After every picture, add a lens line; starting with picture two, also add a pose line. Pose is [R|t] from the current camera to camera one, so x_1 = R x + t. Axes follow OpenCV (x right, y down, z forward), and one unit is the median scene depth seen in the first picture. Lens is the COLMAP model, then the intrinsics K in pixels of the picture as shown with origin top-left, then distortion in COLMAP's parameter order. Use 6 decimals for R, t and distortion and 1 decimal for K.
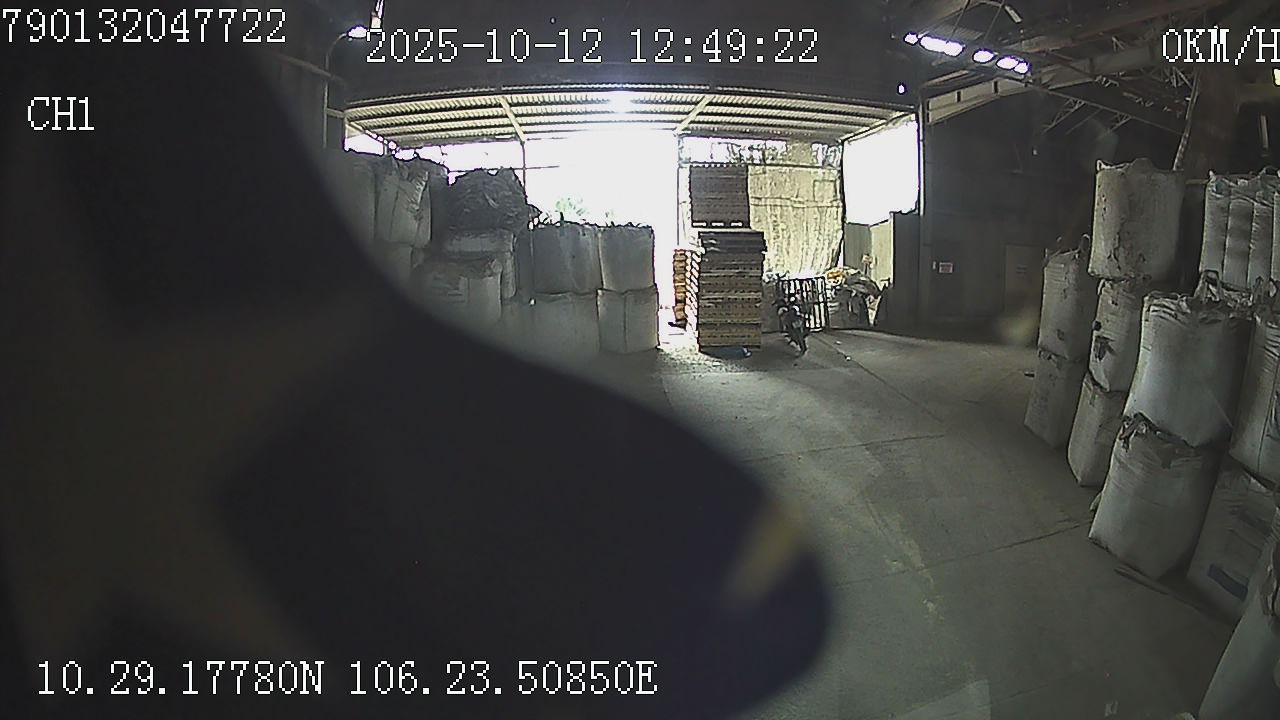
lens RADIAL K [[849.4, 0, 656.2], [0, 849.4, 361.9], [0, 0, 1]] dist [-0.330352, 0.084250]
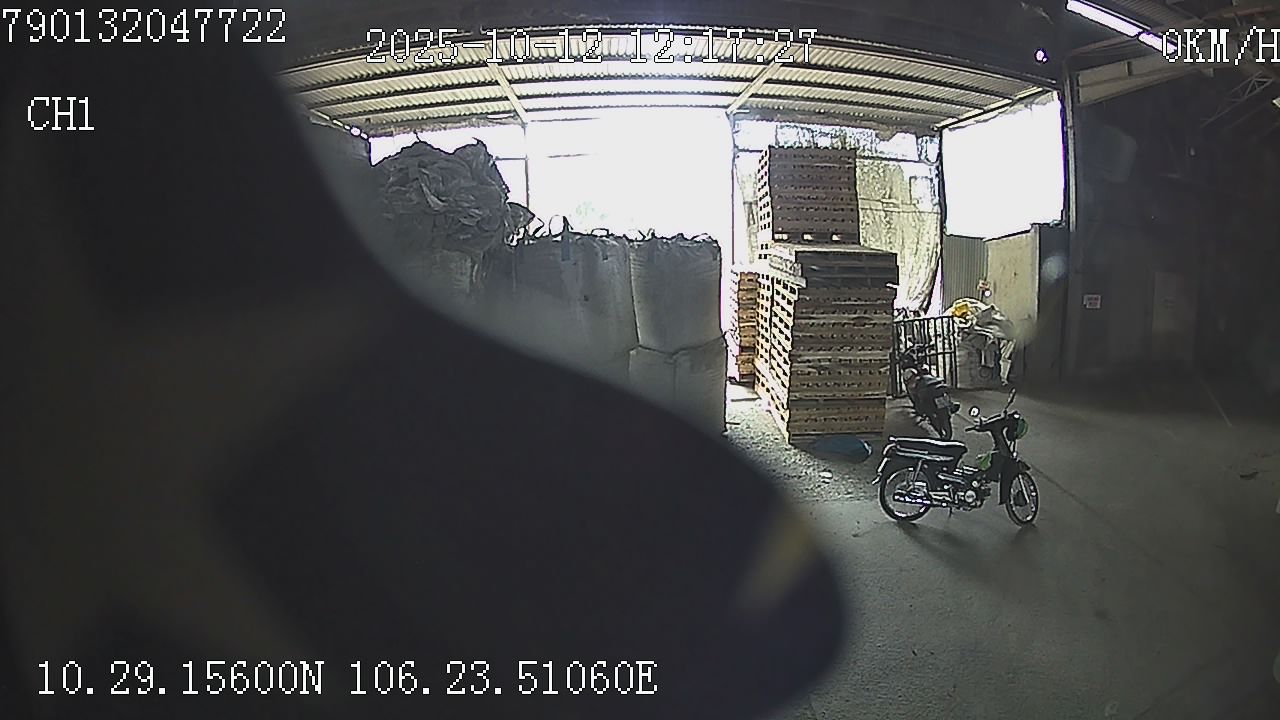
lens RADIAL K [[849.4, 0, 641.7], [0, 849.4, 387.6], [0, 0, 1]] dist [-0.330352, 0.084250]
pose [[0.999040, 0.007544, -0.043162, -0.026421], [-0.006426, 0.999642, 0.025980, -0.057296], [0.043343, -0.025678, 0.998730, 0.317724]]
